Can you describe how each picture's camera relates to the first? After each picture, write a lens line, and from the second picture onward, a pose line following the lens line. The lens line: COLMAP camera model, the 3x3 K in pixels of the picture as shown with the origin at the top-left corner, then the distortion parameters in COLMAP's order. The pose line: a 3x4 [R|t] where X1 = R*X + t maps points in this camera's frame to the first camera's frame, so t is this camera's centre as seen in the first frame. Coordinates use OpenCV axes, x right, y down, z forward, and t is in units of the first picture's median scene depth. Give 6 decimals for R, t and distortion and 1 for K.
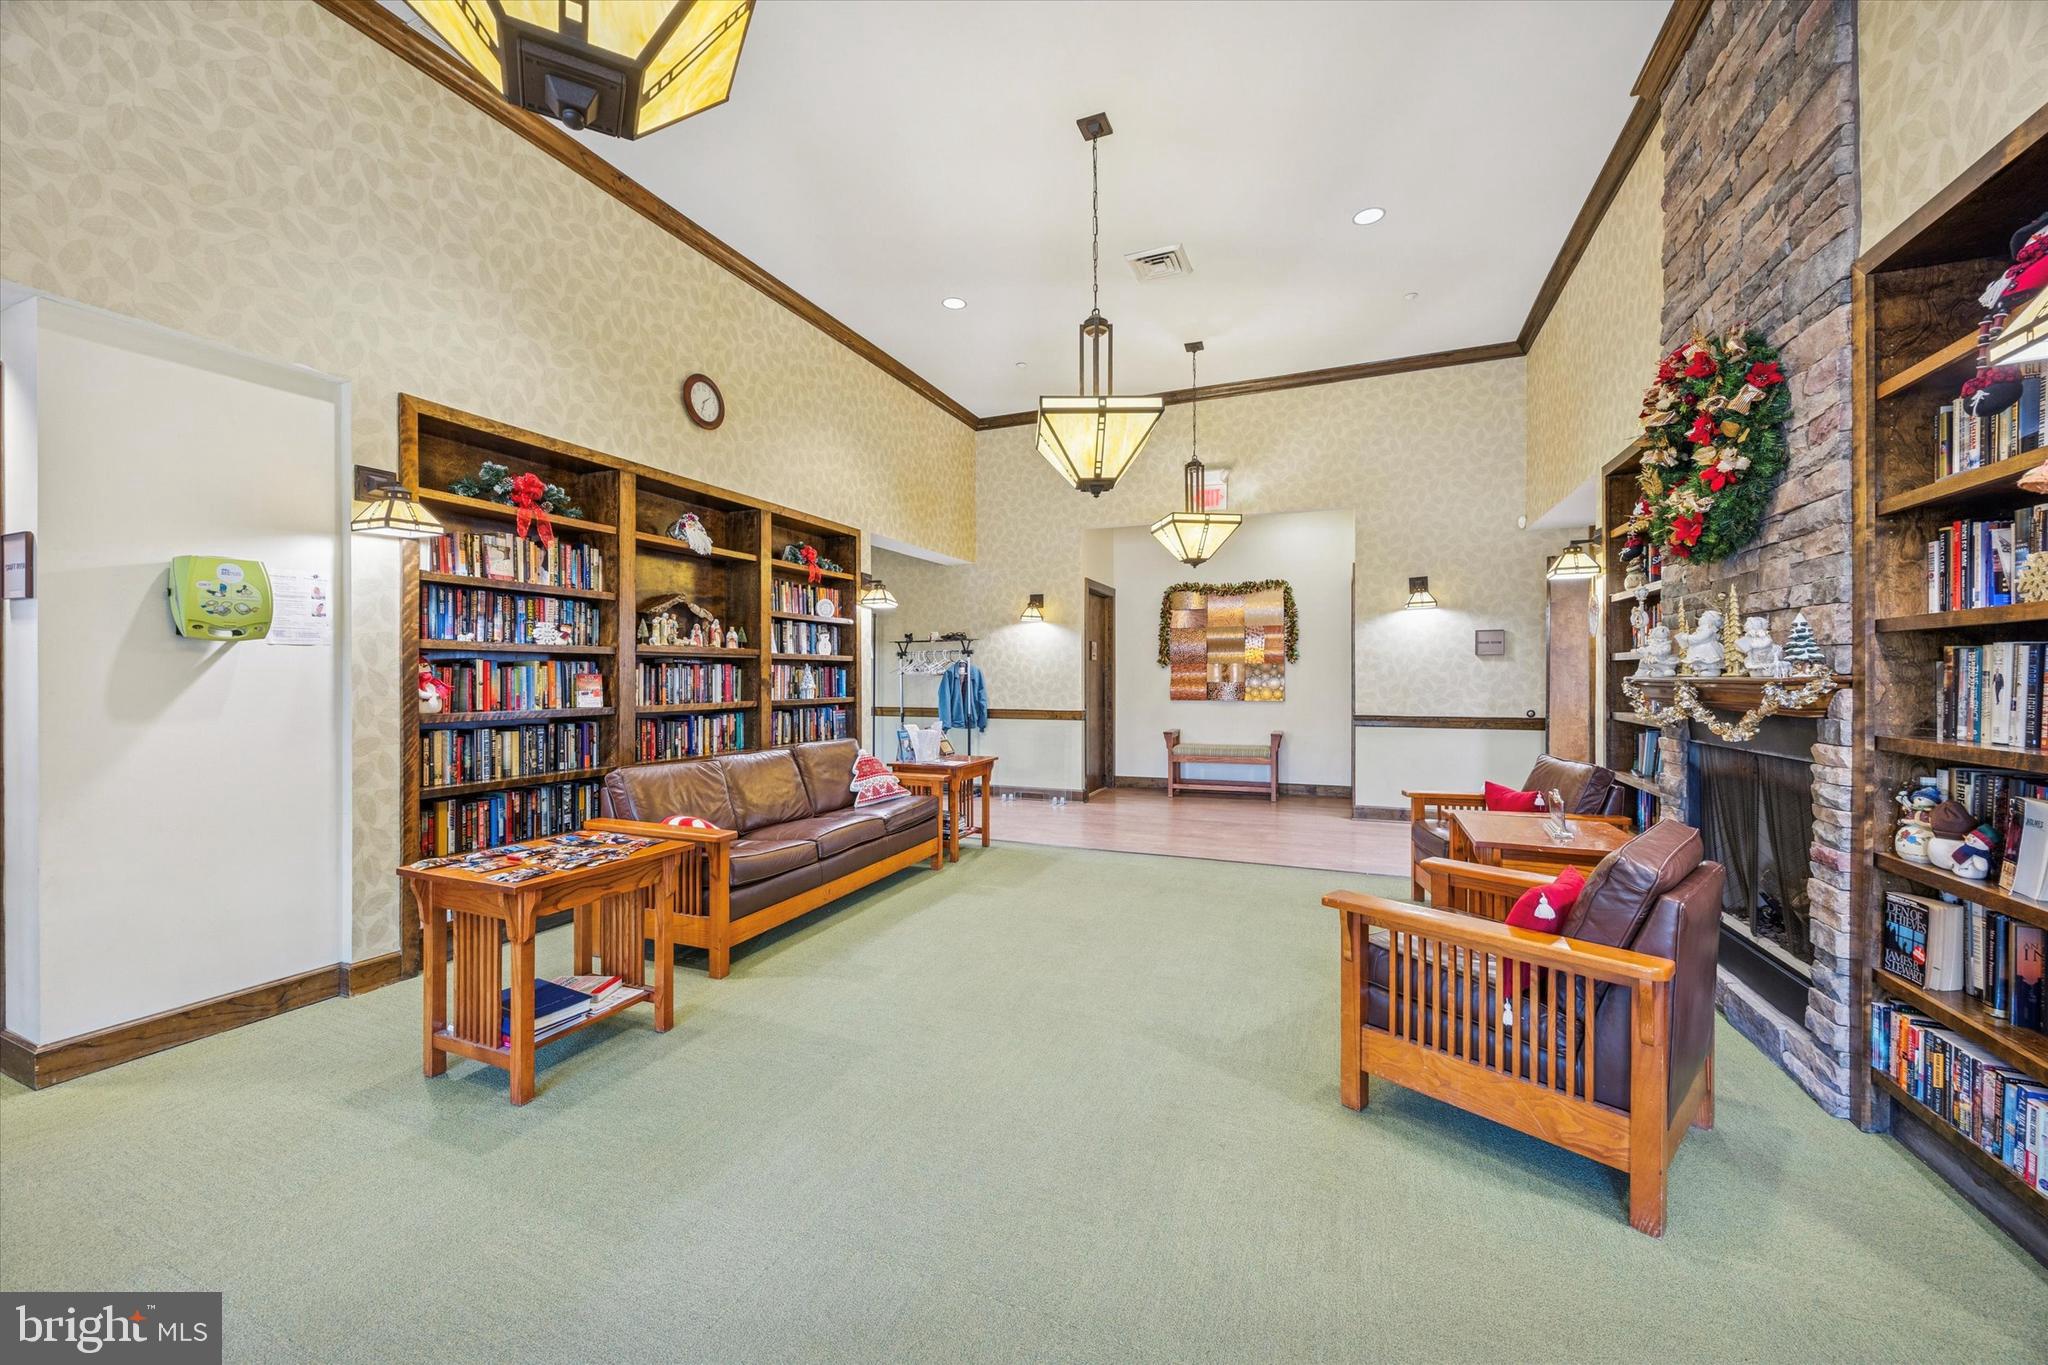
lens RADIAL K [[779.6, 0, 1018.7], [0, 779.6, 679.3], [0, 0, 1]] dist [-0.000404, 0.000300]
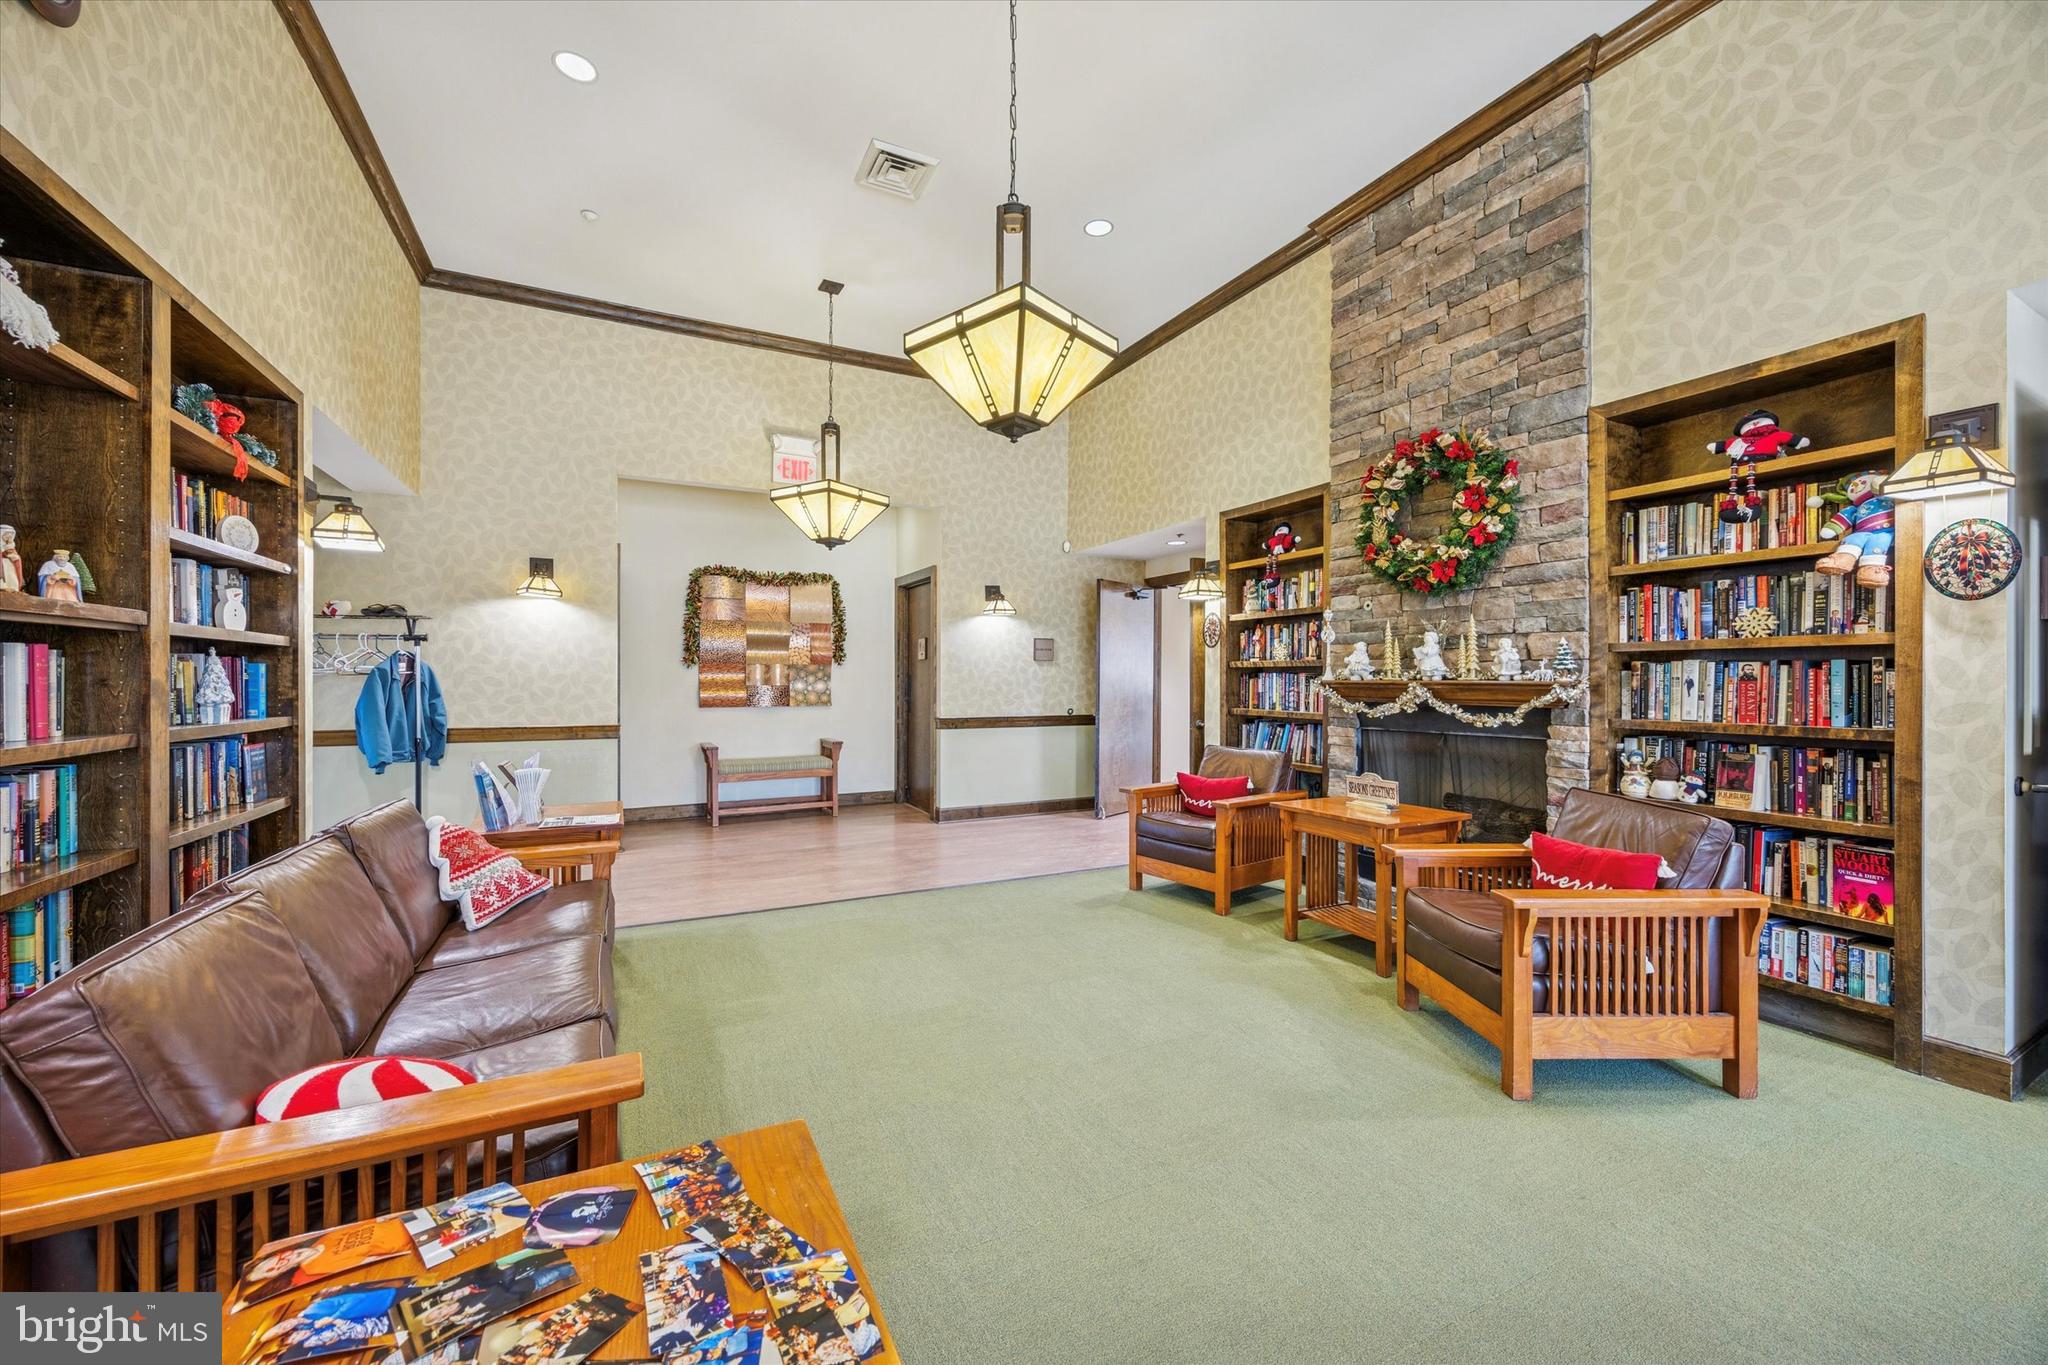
lens RADIAL K [[779.6, 0, 1018.7], [0, 779.6, 679.3], [0, 0, 1]] dist [-0.000404, 0.000300]
pose [[0.651124, 0.003041, 0.758965, -0.265742], [-0.000194, 0.999993, -0.003840, 0.000279], [-0.758971, 0.002353, 0.651120, 0.282140]]
